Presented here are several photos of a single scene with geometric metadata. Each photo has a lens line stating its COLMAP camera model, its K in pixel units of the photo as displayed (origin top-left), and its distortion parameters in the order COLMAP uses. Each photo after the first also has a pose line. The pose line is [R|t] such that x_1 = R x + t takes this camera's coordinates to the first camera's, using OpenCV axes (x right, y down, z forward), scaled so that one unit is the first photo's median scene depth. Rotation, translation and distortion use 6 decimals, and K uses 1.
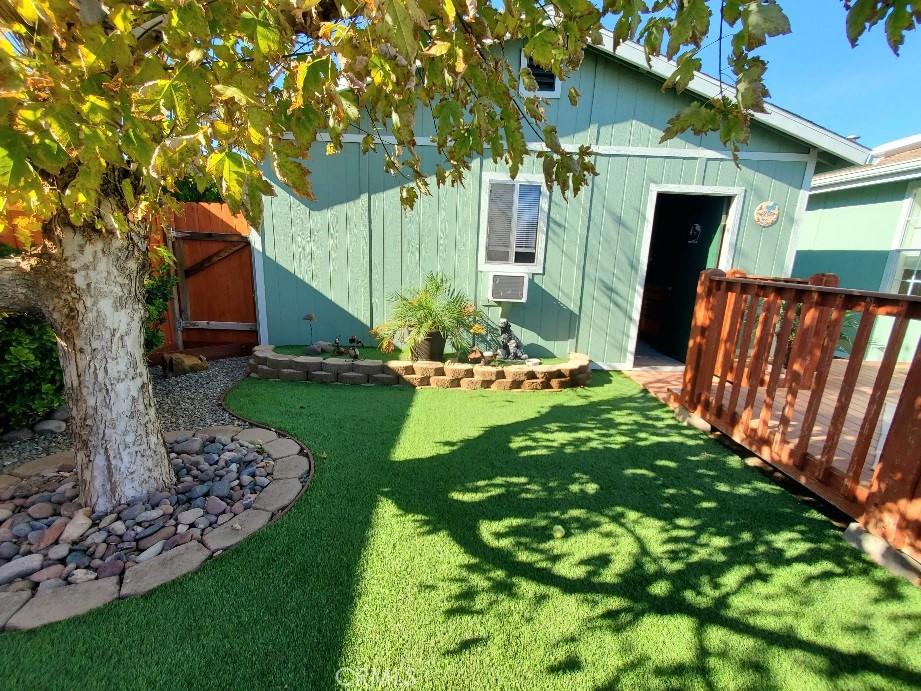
lens RADIAL K [[401.6, 0, 464.3], [0, 401.6, 346.2], [0, 0, 1]] dist [0.003234, 0.000843]
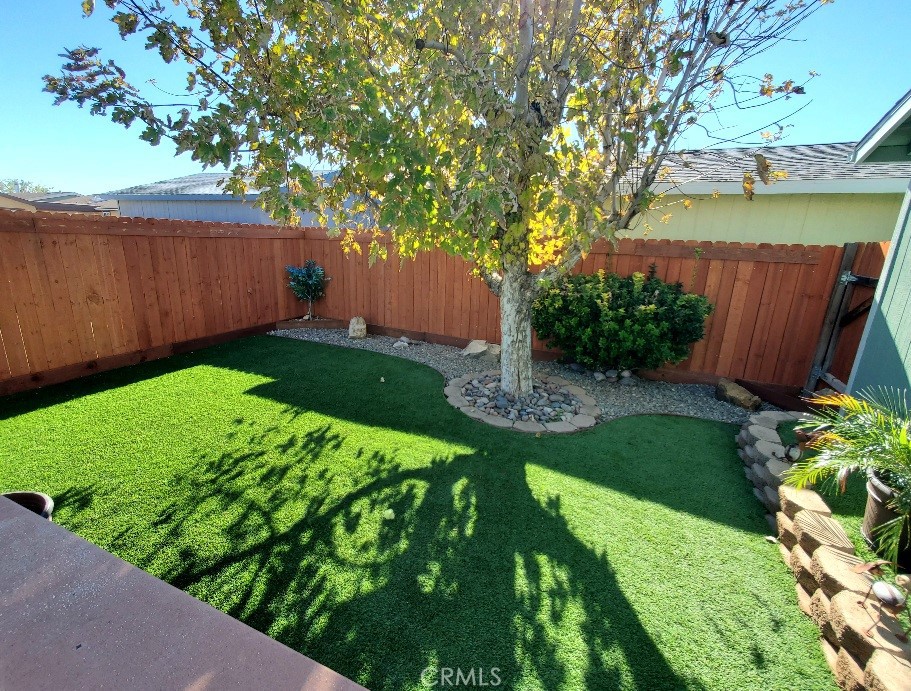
lens RADIAL K [[397.9, 0, 460.7], [0, 397.9, 344.5], [0, 0, 1]] dist [-0.000131, -0.000127]
pose [[-0.438810, 0.166022, -0.883109, 1.147204], [-0.263039, 0.916001, 0.302907, -0.444529], [0.859218, 0.365211, -0.358281, 1.462413]]
